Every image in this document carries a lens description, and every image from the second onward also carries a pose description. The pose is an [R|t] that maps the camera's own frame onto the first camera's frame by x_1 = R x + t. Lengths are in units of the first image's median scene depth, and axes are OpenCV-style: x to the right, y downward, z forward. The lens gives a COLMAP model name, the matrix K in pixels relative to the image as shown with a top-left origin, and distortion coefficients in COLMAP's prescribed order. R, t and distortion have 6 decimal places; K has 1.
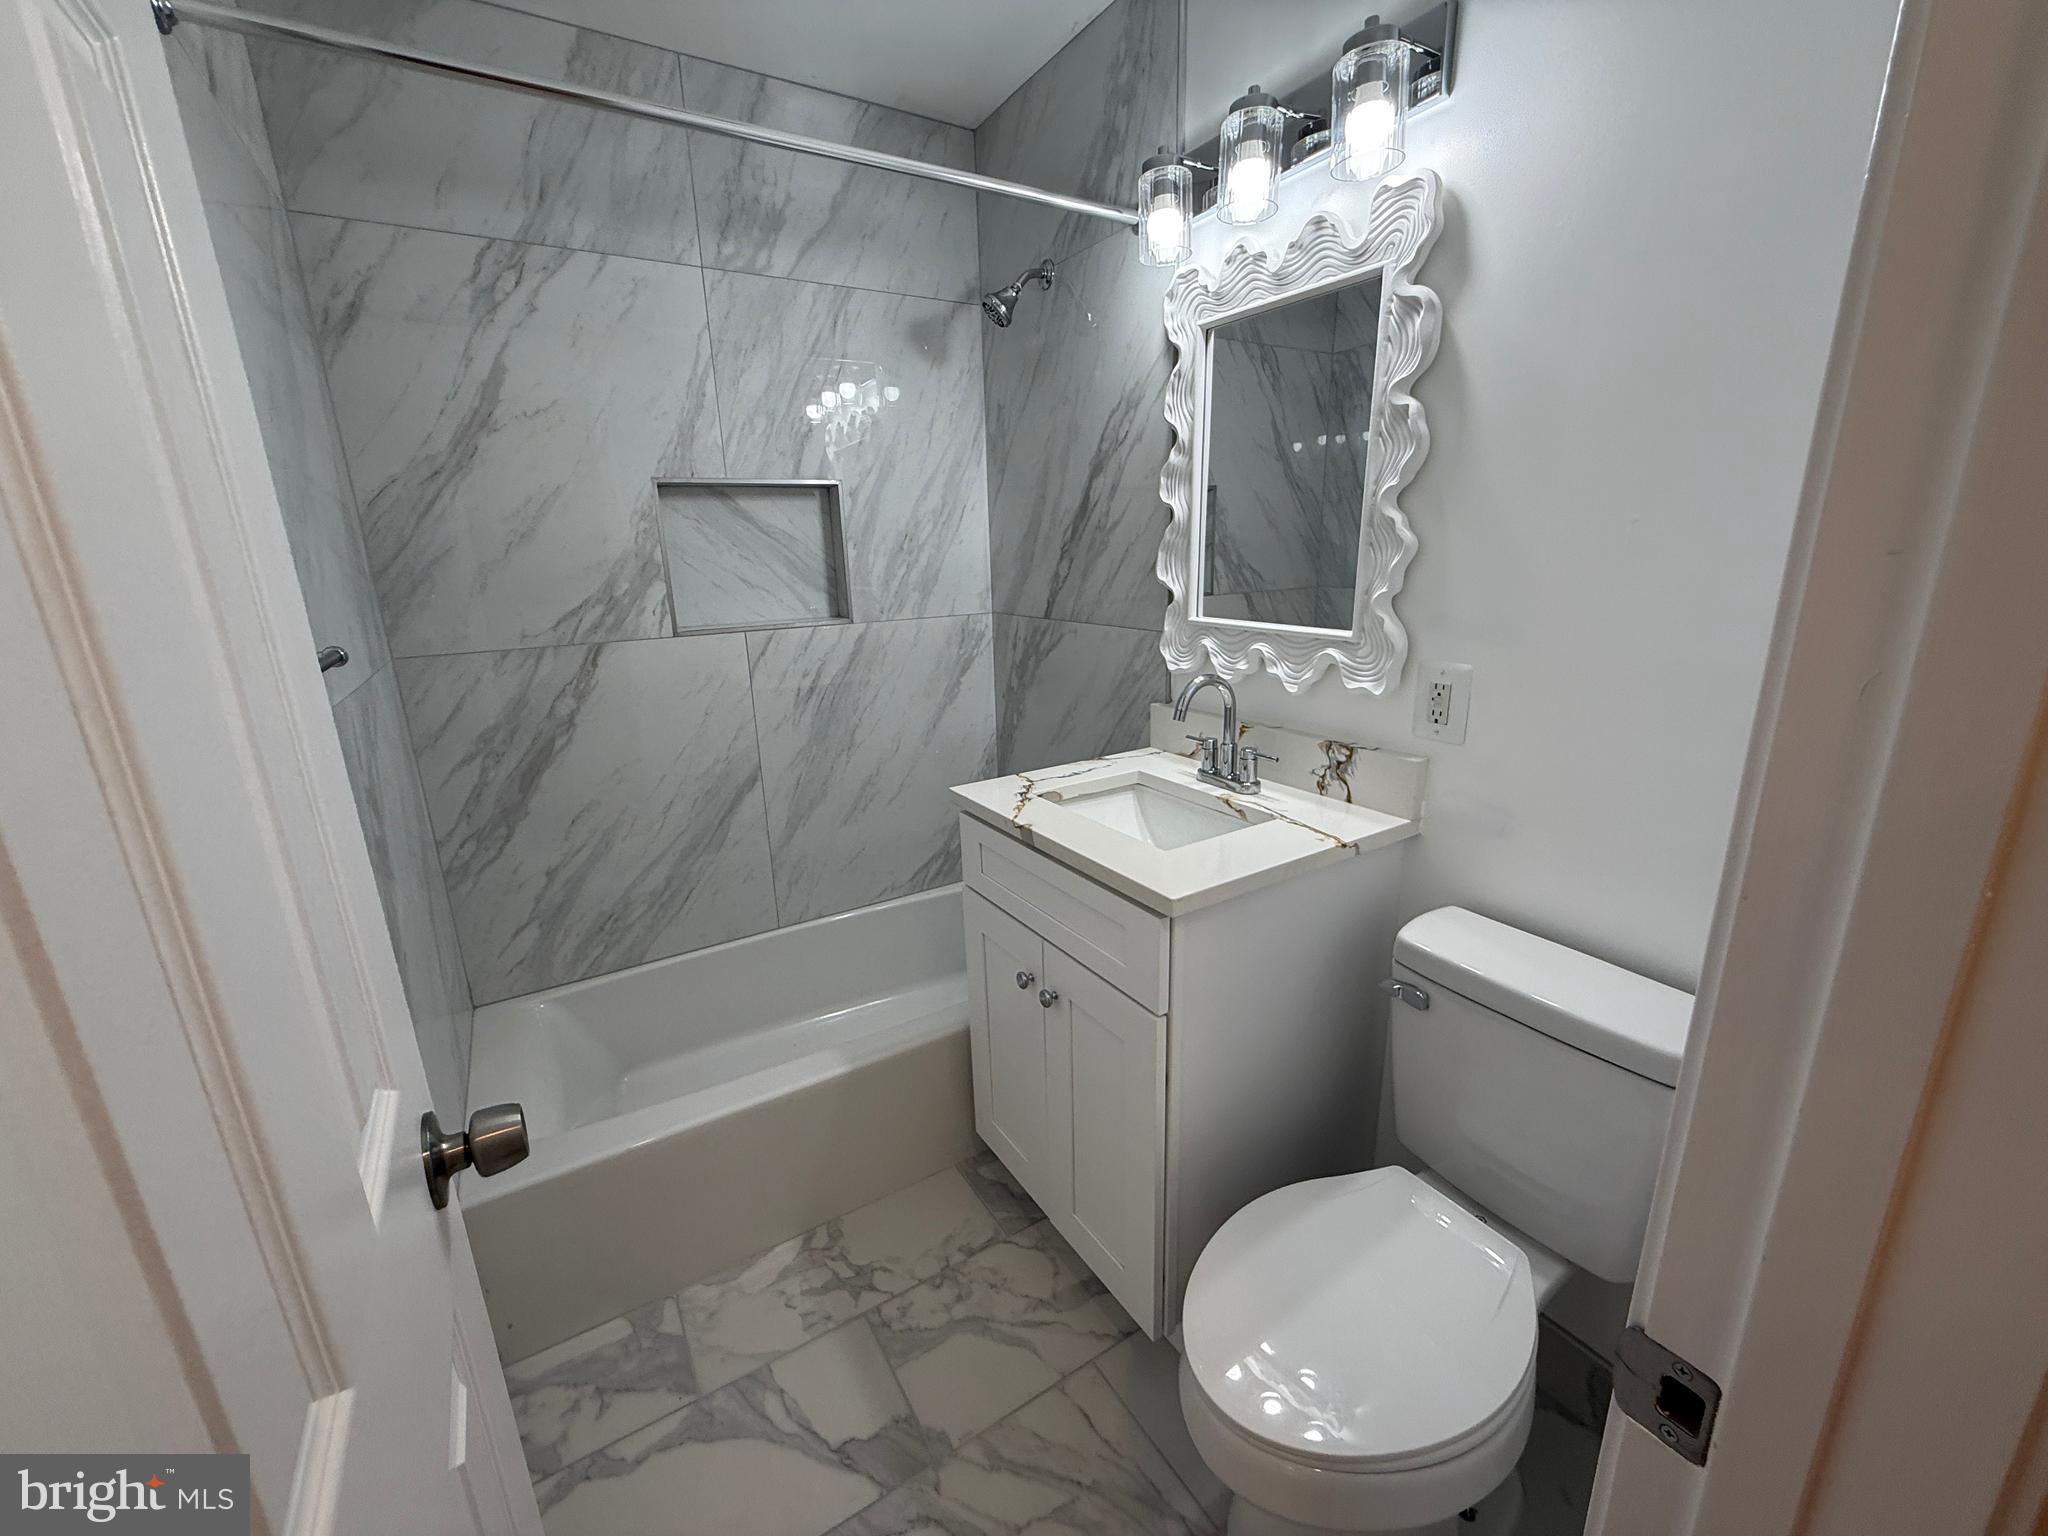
lens RADIAL K [[814.3, 0, 1024.8], [0, 814.3, 762.2], [0, 0, 1]] dist [0.000212, -0.000415]
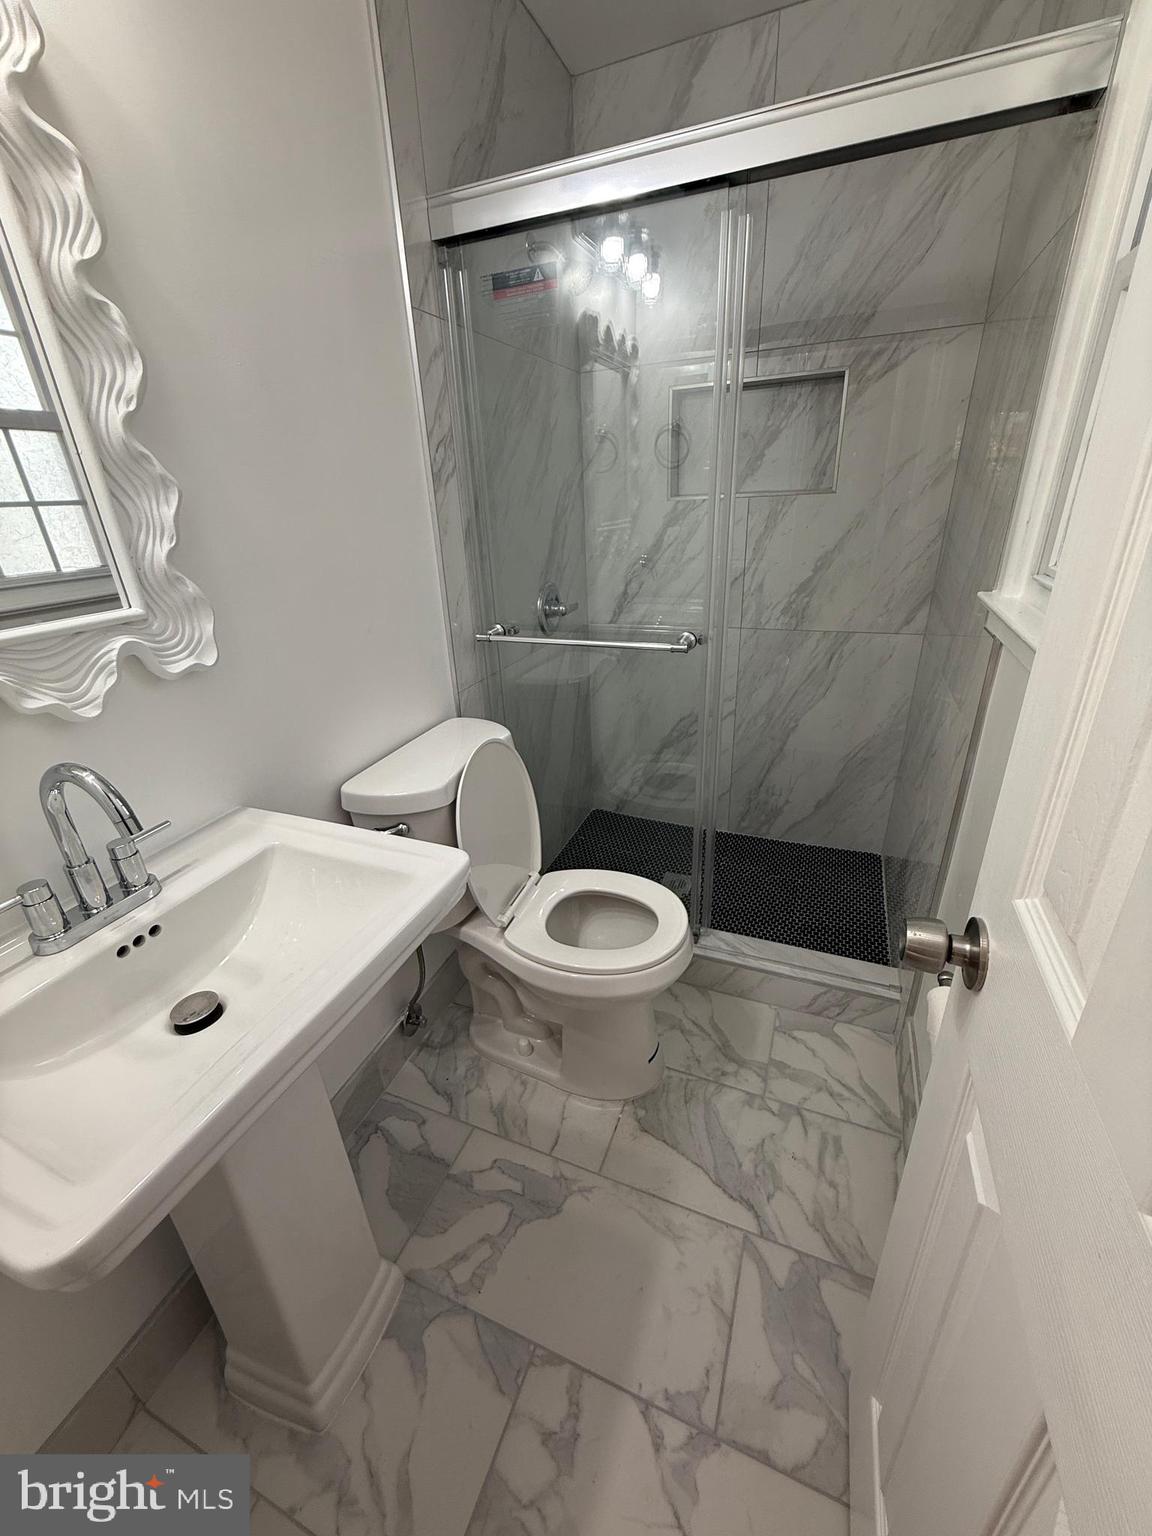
lens RADIAL K [[610.8, 0, 577.3], [0, 610.8, 762.3], [0, 0, 1]] dist [0.000212, -0.000415]
pose [[-0.579207, -0.280653, 0.765345, -0.417288], [0.272641, 0.818104, 0.506333, -0.234825], [-0.768236, 0.501936, -0.397334, 0.992748]]
